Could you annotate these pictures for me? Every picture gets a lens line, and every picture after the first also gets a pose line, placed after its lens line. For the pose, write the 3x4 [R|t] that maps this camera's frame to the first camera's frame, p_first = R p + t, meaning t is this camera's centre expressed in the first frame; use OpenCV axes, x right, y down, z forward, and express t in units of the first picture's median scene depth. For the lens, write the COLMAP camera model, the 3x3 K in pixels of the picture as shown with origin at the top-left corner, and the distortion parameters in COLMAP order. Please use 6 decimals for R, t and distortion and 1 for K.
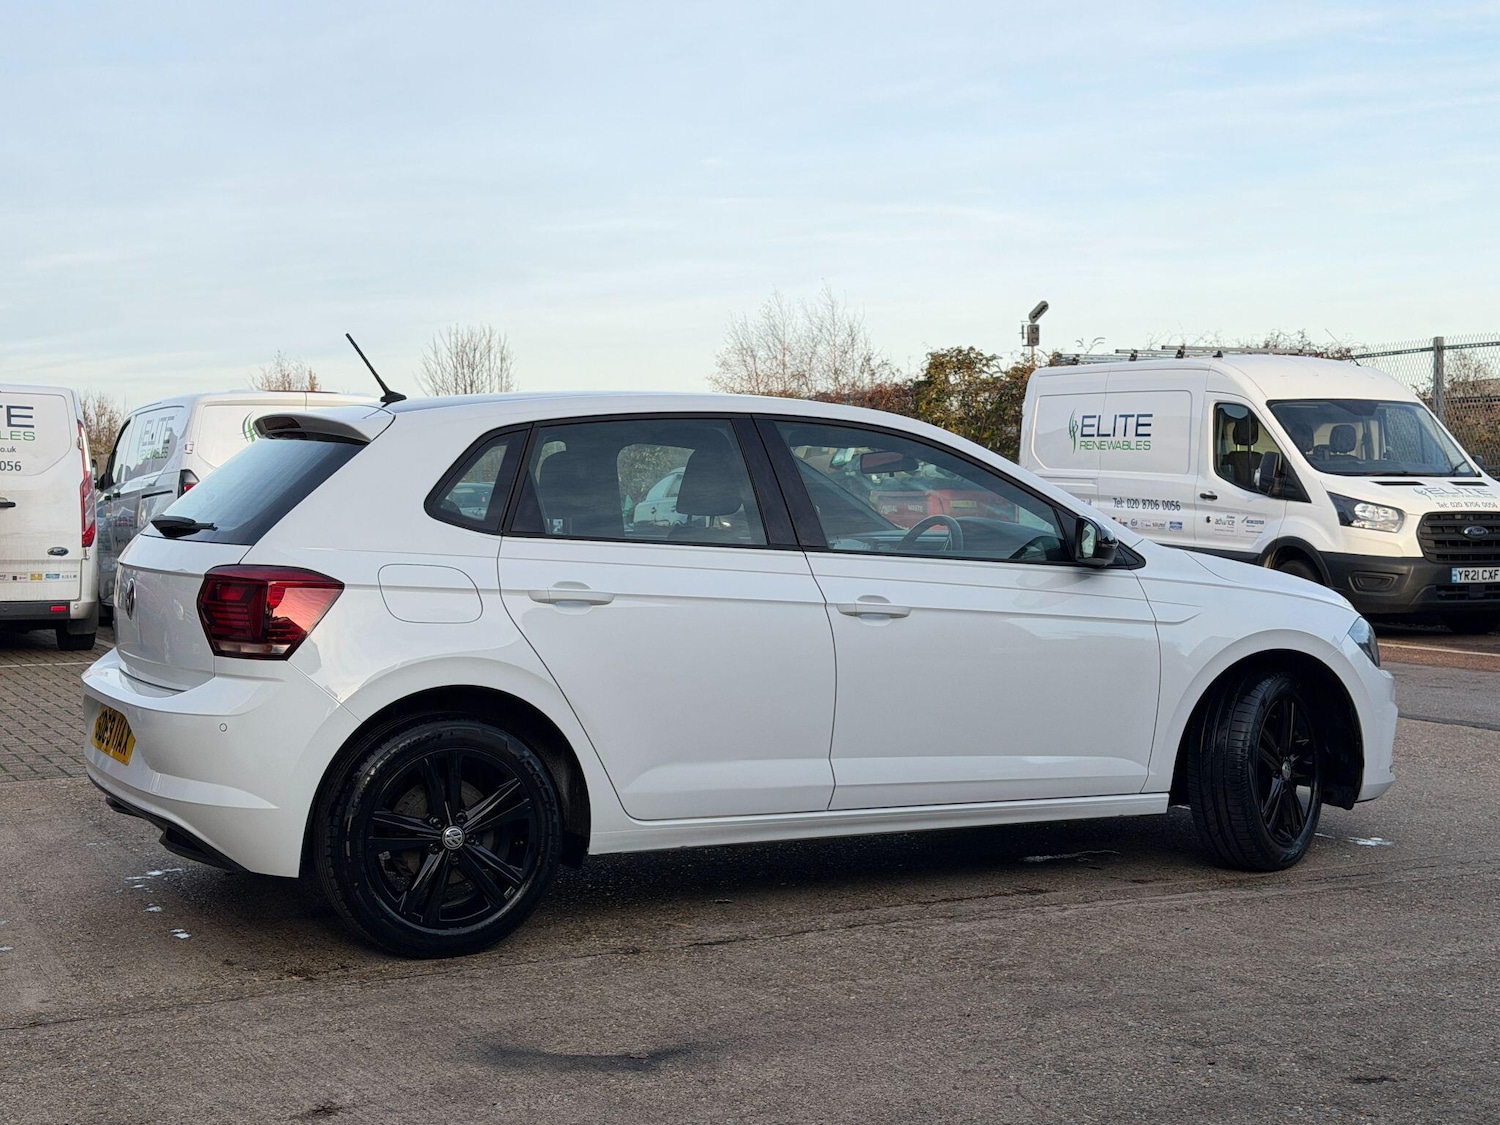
lens RADIAL K [[2137.8, 0, 761.1], [0, 2137.8, 563.0], [0, 0, 1]] dist [0.181172, -0.364347]
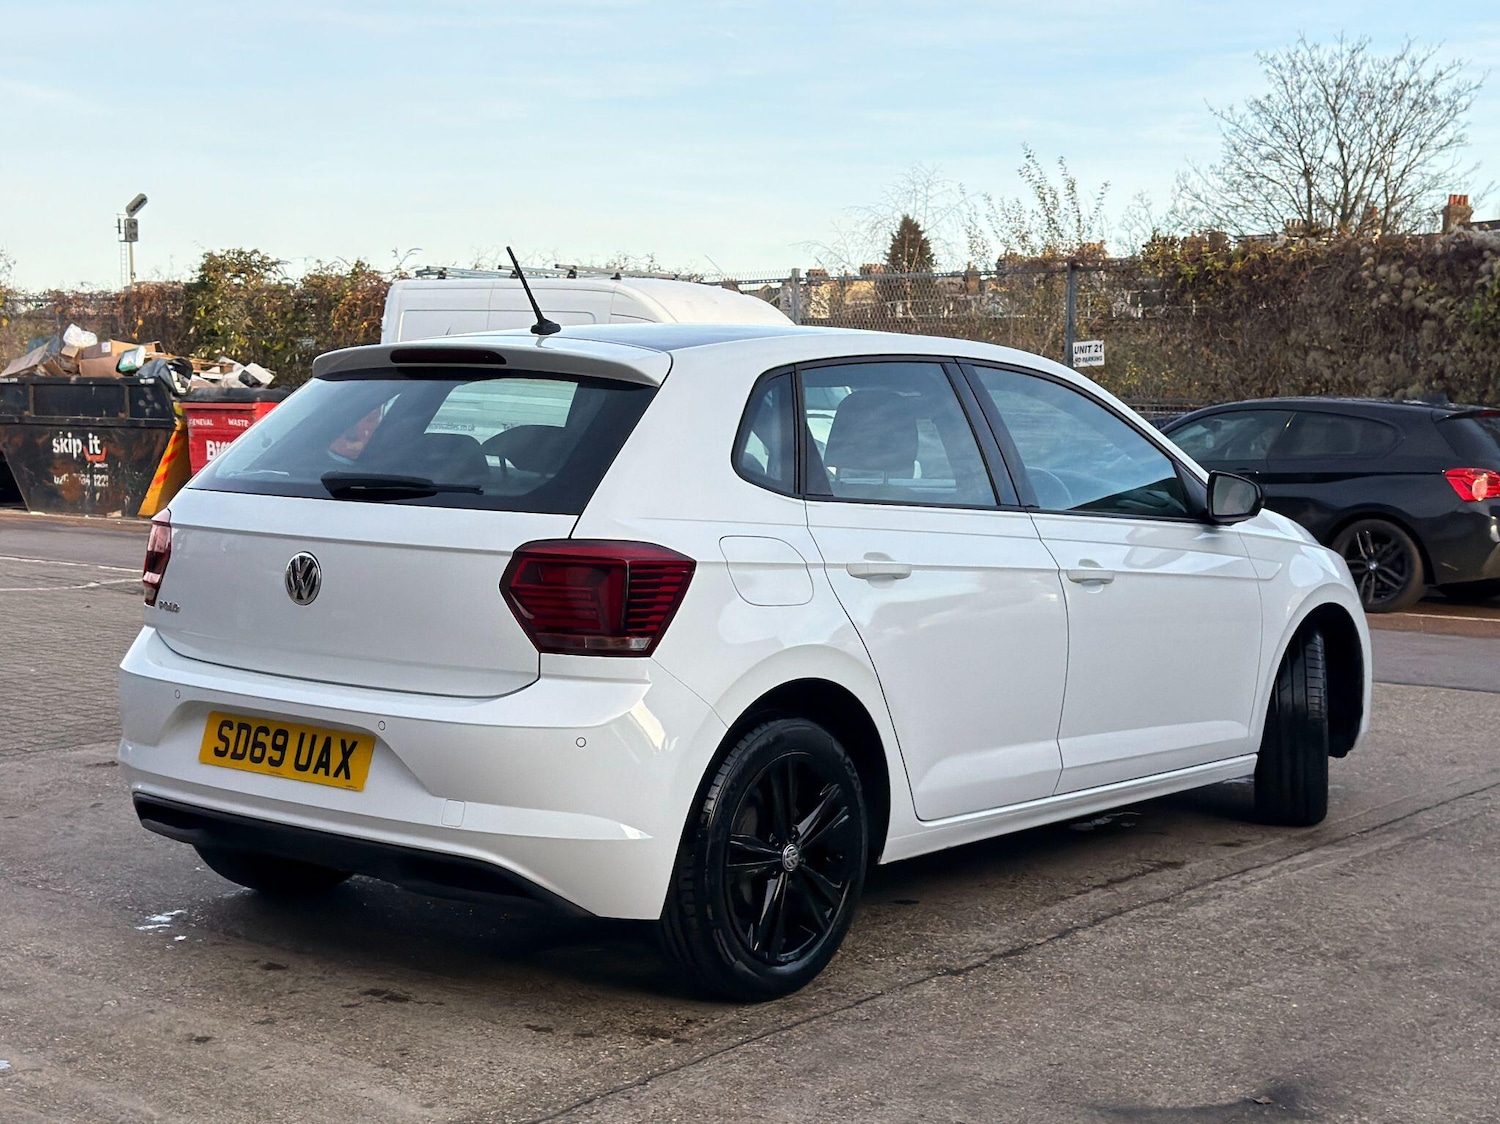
lens RADIAL K [[2188.6, 0, 777.4], [0, 2188.6, 565.4], [0, 0, 1]] dist [0.202082, -0.469562]
pose [[0.904813, -0.016495, 0.425490, -0.189589], [-0.000859, 0.999177, 0.040562, -0.008319], [-0.425809, -0.037067, 0.904054, 0.082329]]
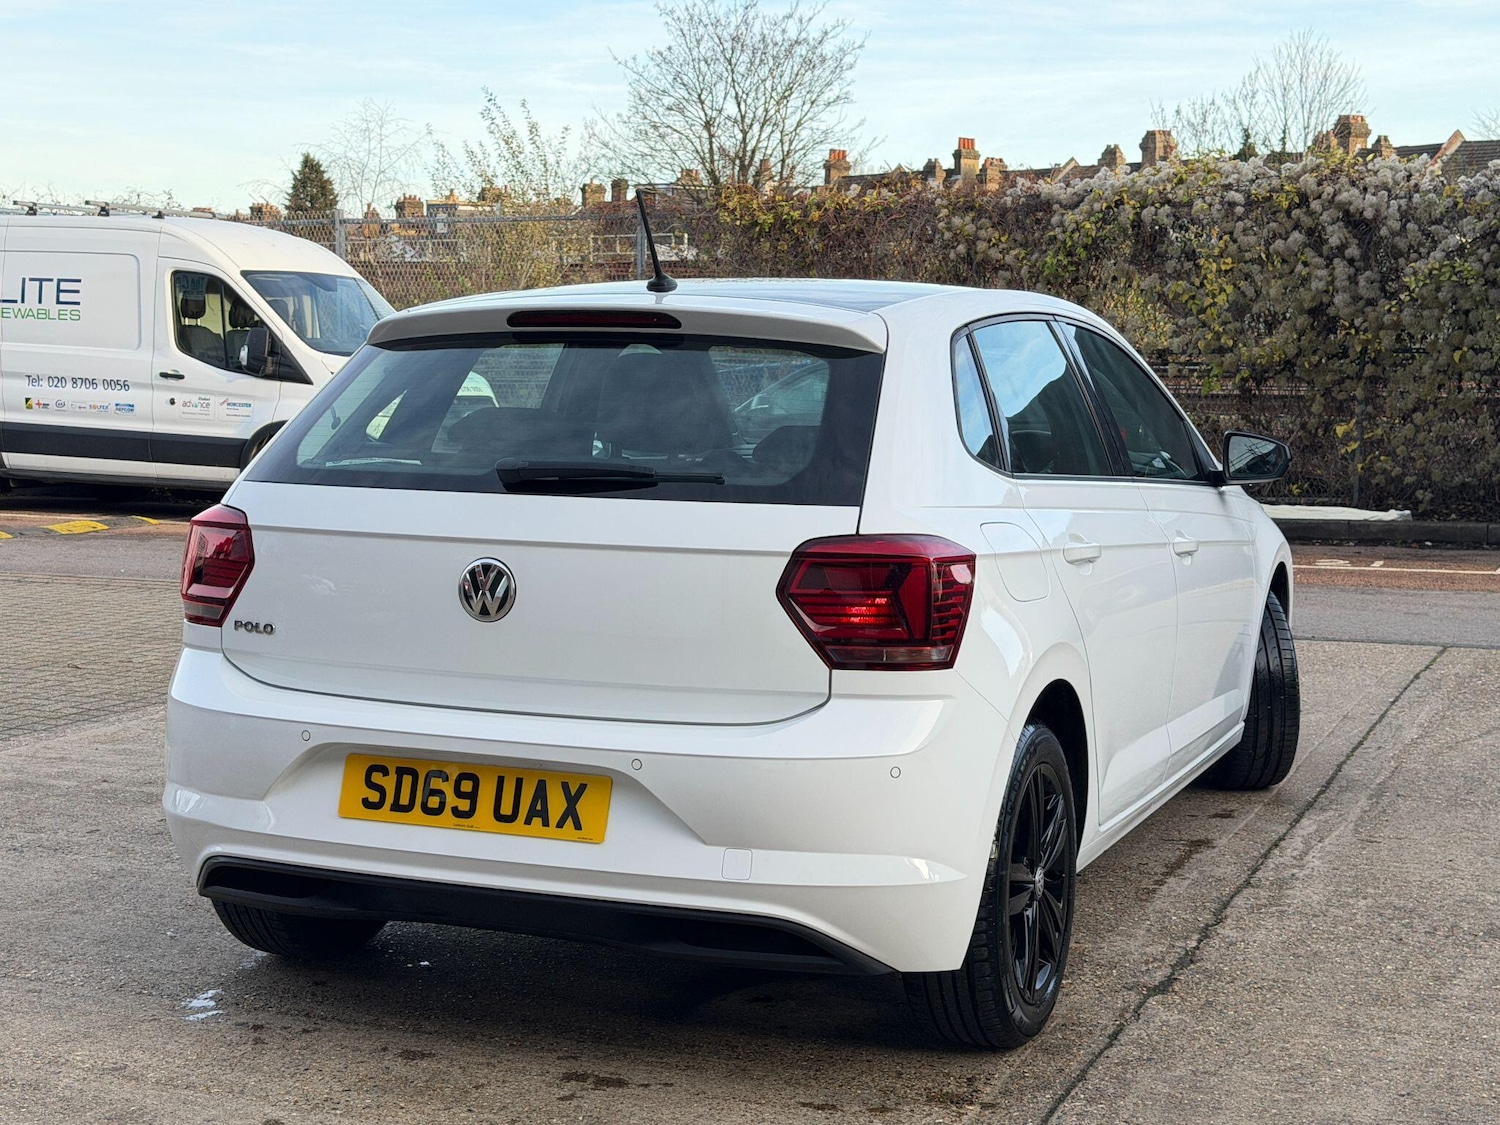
lens RADIAL K [[2164.0, 0, 776.6], [0, 2164.0, 569.1], [0, 0, 1]] dist [0.183189, -0.338482]
pose [[0.751109, -0.058950, 0.657541, -0.260416], [0.016375, 0.997363, 0.070709, -0.013681], [-0.659975, -0.042343, 0.750093, 0.181920]]
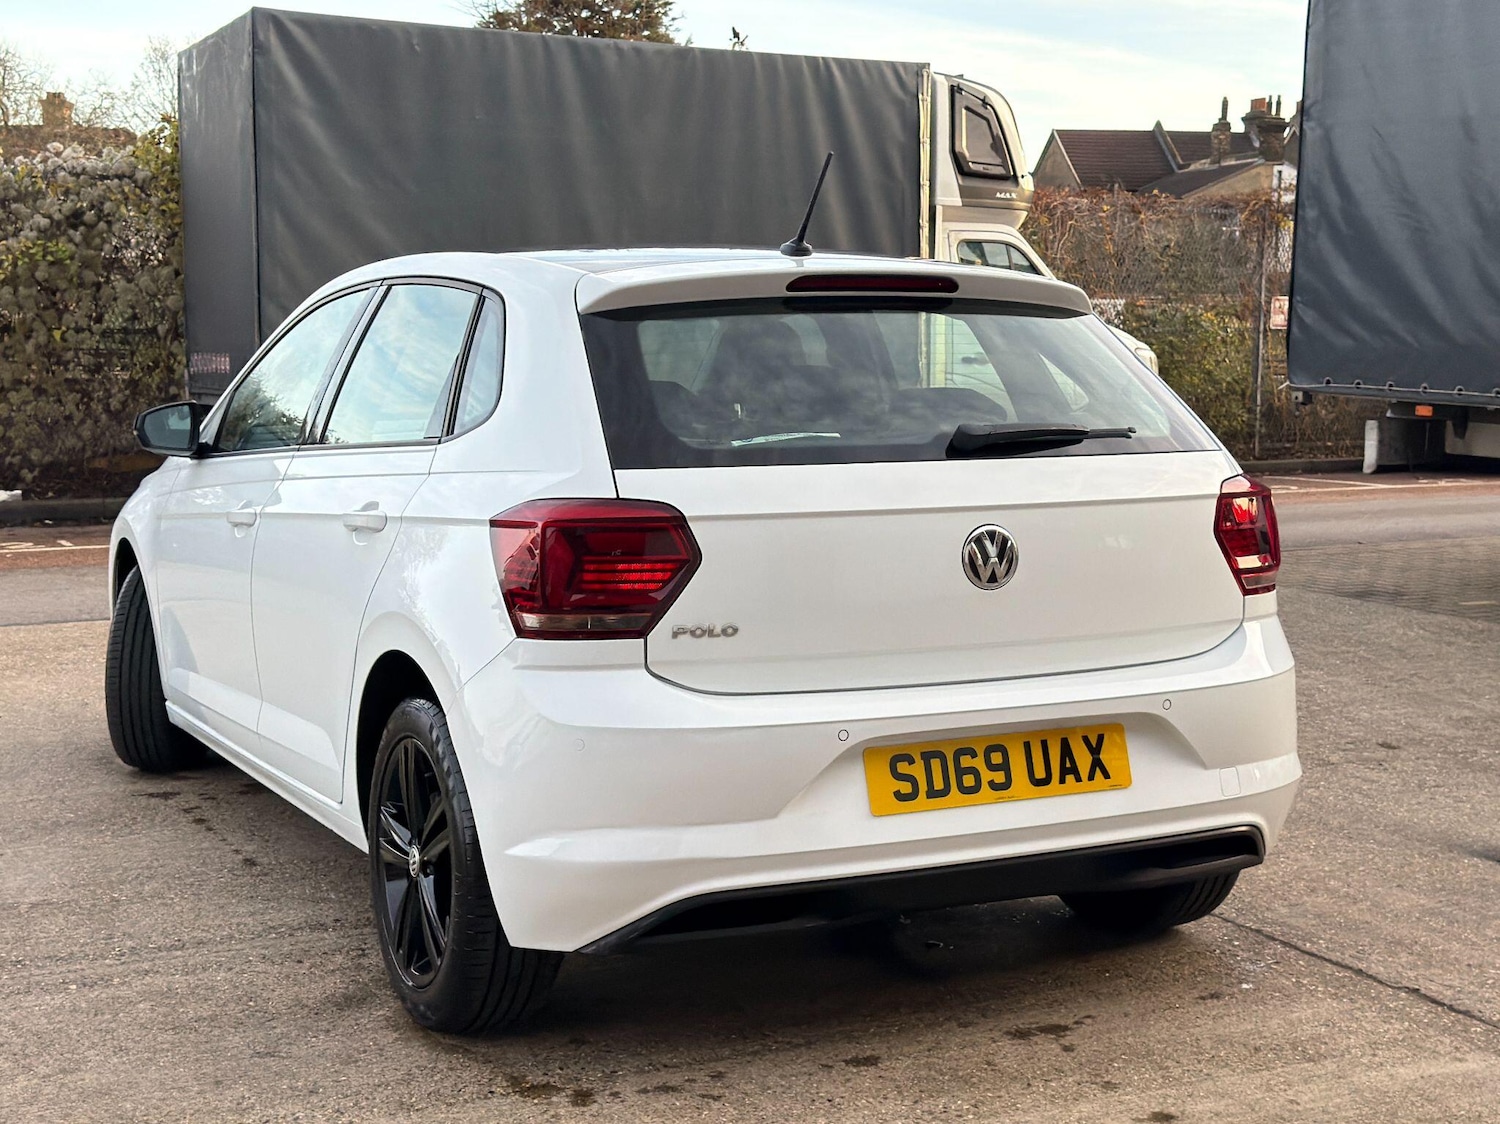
lens RADIAL K [[2107.6, 0, 750.0], [0, 2107.6, 562.0], [0, 0, 1]] dist [0.129845, -0.047219]
pose [[0.012125, -0.106043, 0.994288, -0.362486], [0.047075, 0.993319, 0.105366, -0.020267], [-0.998818, 0.045528, 0.017036, 0.422788]]
